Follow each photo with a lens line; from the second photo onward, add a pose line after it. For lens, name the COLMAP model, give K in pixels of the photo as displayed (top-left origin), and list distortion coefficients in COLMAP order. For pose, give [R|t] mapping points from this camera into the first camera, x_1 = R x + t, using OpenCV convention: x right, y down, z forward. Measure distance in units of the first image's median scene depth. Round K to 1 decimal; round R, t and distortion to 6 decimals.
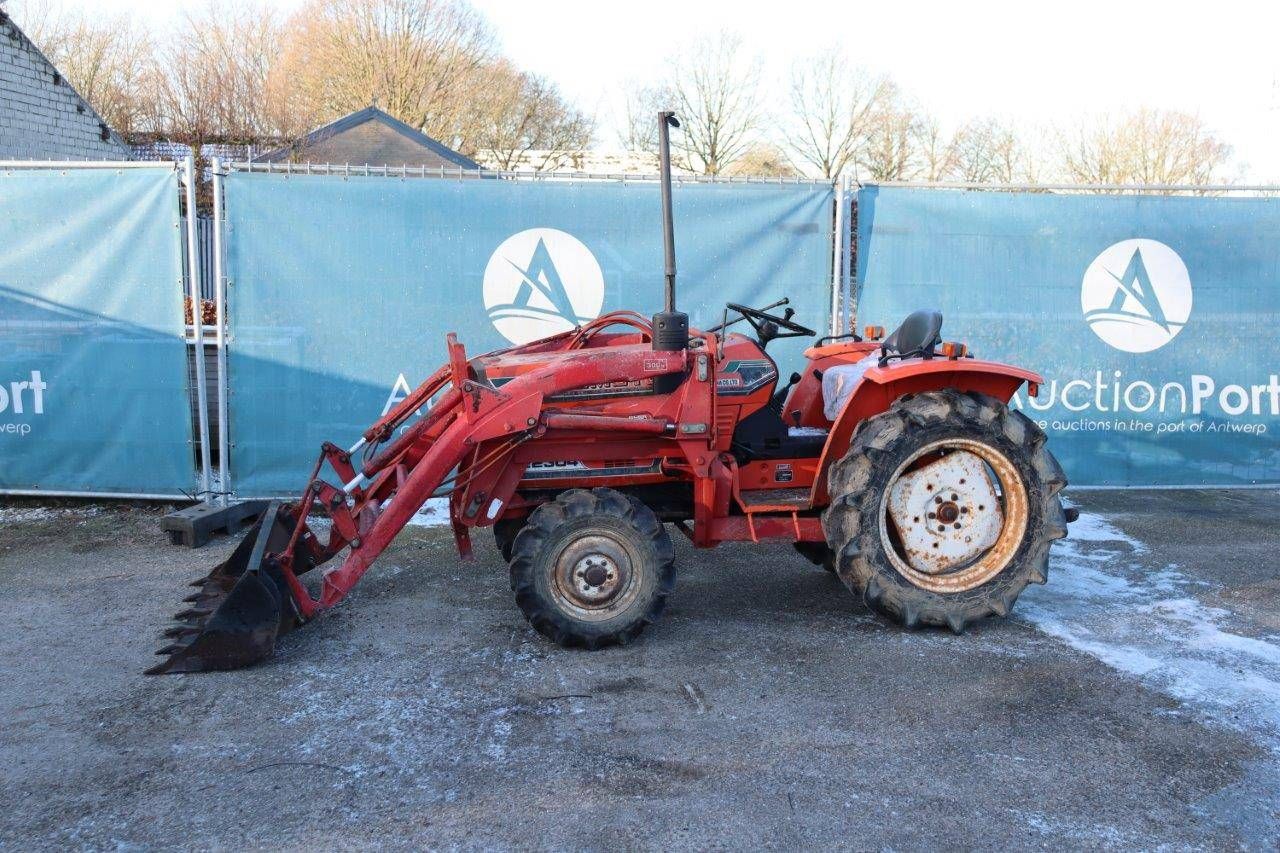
lens RADIAL K [[1440.3, 0, 640.0], [0, 1440.3, 426.5], [0, 0, 1]] dist [-0.016464, 0.009149]
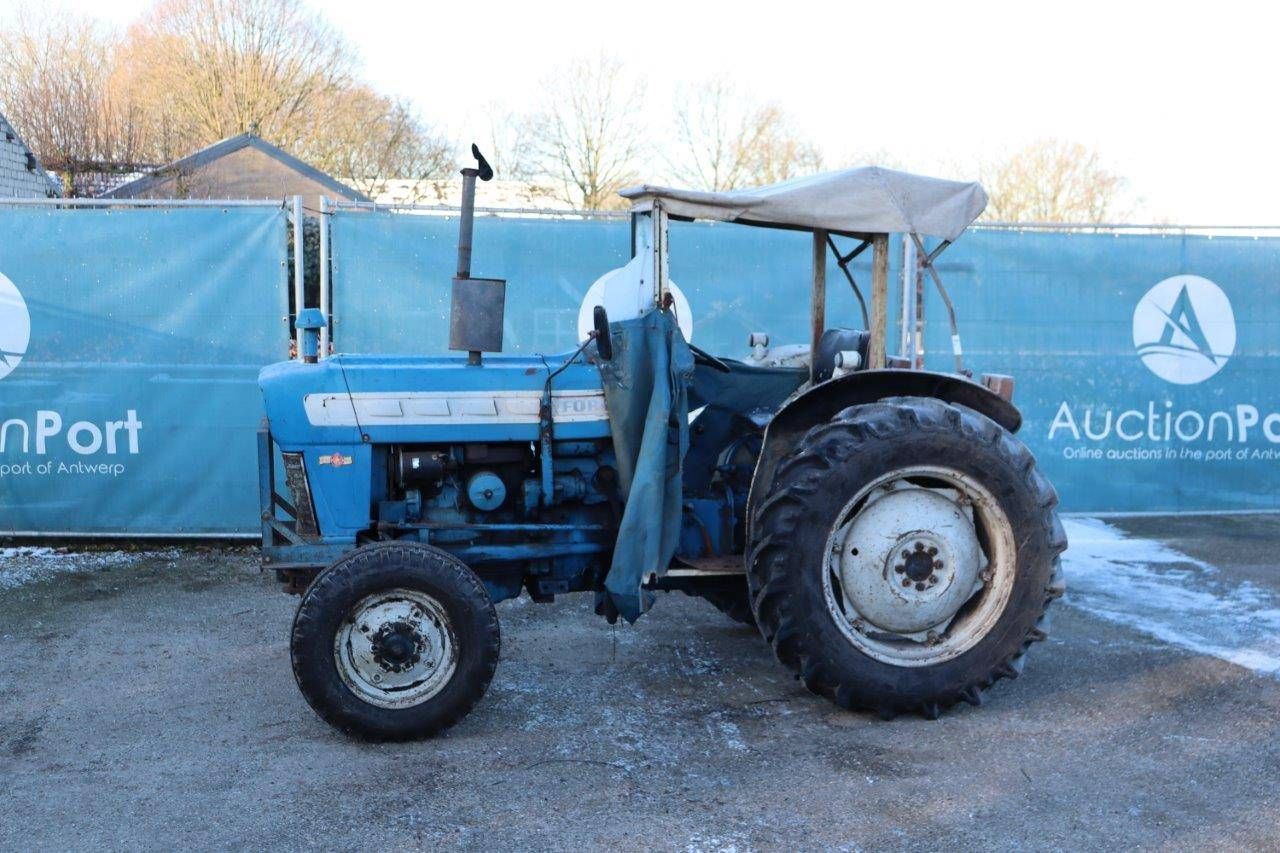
lens RADIAL K [[1588.9, 0, 640.0], [0, 1588.9, 426.5], [0, 0, 1]] dist [0.024503, 0.055540]
pose [[0.994905, -0.010961, 0.100223, -0.165751], [0.014477, 0.999303, -0.034418, 0.013810], [-0.099776, 0.035694, 0.994369, -0.113371]]
